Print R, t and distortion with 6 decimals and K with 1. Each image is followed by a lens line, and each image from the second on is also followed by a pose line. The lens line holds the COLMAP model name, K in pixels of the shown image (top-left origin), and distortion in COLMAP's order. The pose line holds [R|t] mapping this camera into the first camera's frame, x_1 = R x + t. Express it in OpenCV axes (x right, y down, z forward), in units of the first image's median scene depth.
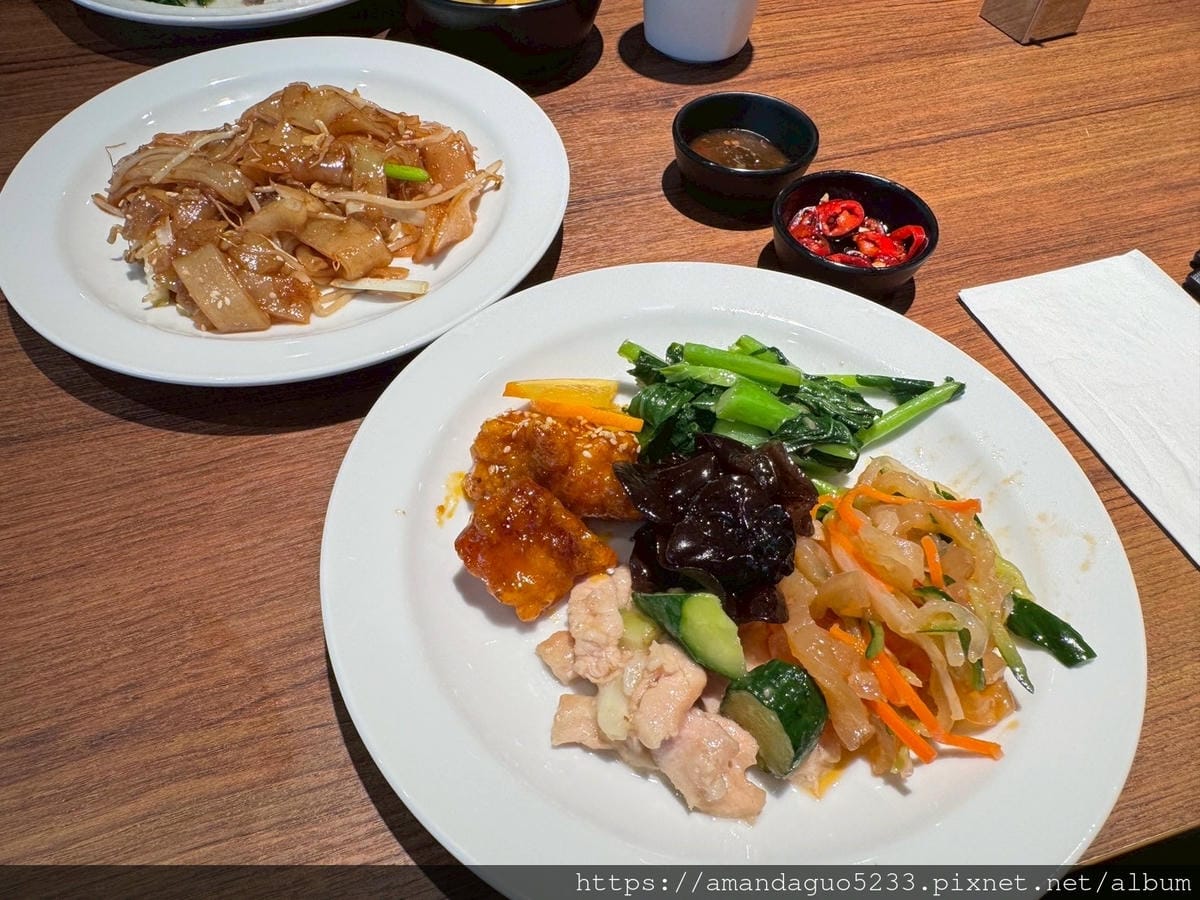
lens RADIAL K [[820.2, 0, 600.9], [0, 820.2, 432.0], [0, 0, 1]] dist [-0.002098, 0.000733]
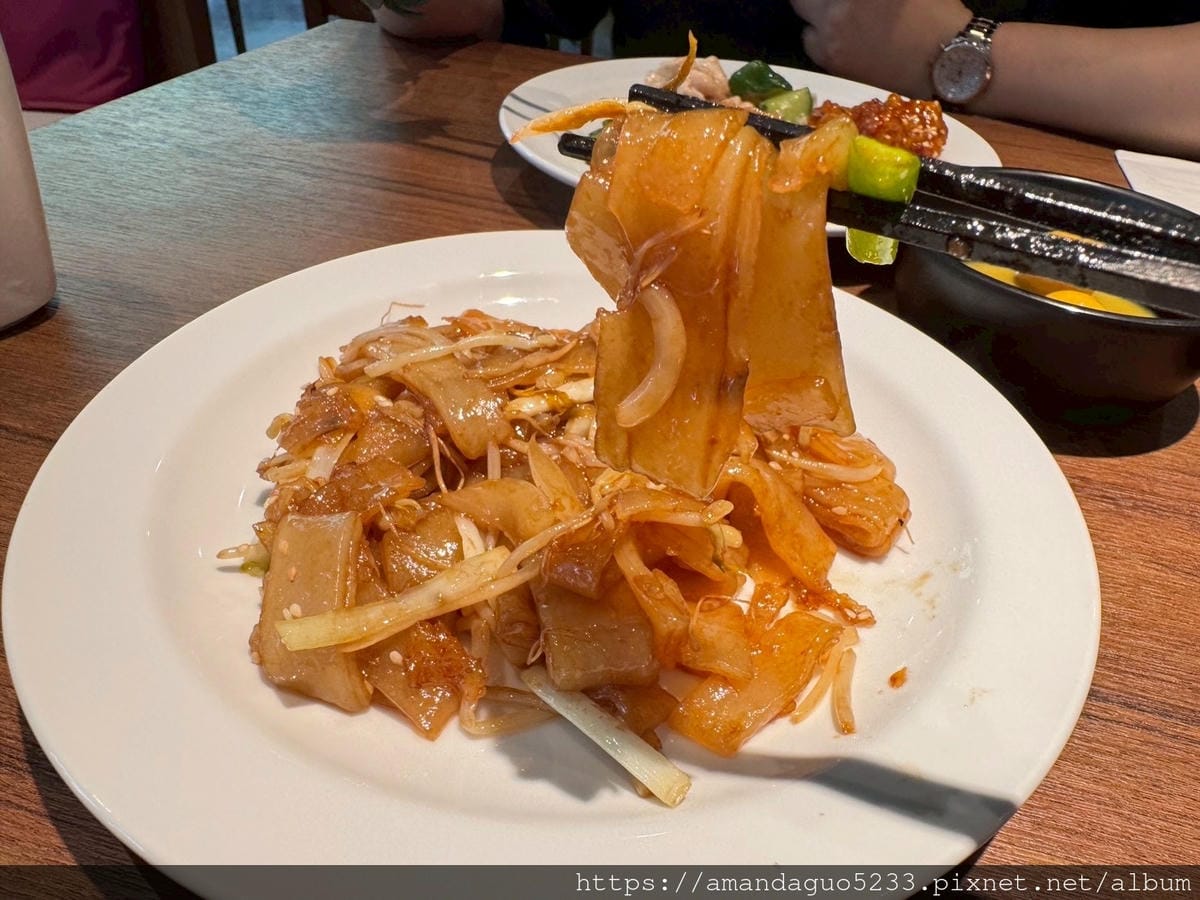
lens RADIAL K [[820.2, 0, 600.9], [0, 820.2, 432.0], [0, 0, 1]] dist [-0.002098, 0.000733]
pose [[0.812795, 0.368555, -0.451145, -0.157234], [-0.479390, 0.863164, -0.158535, -0.320263], [0.330983, 0.345131, 0.878257, 0.689582]]
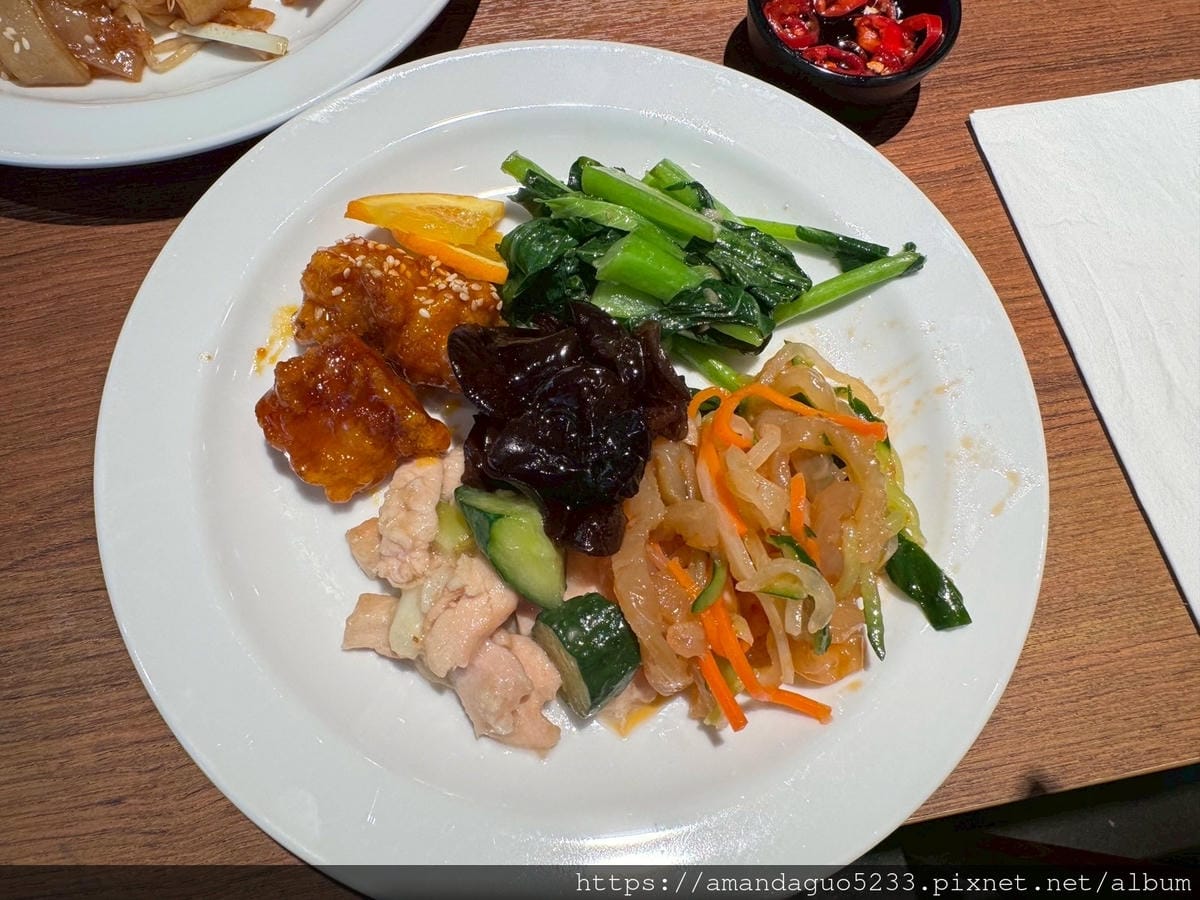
lens RADIAL K [[820.2, 0, 600.9], [0, 820.2, 432.0], [0, 0, 1]] dist [-0.002098, 0.000733]
pose [[0.993935, 0.108918, -0.015200, 0.177688], [-0.098462, 0.942917, 0.318138, -0.134393], [0.048983, -0.314712, 0.947922, 0.190433]]
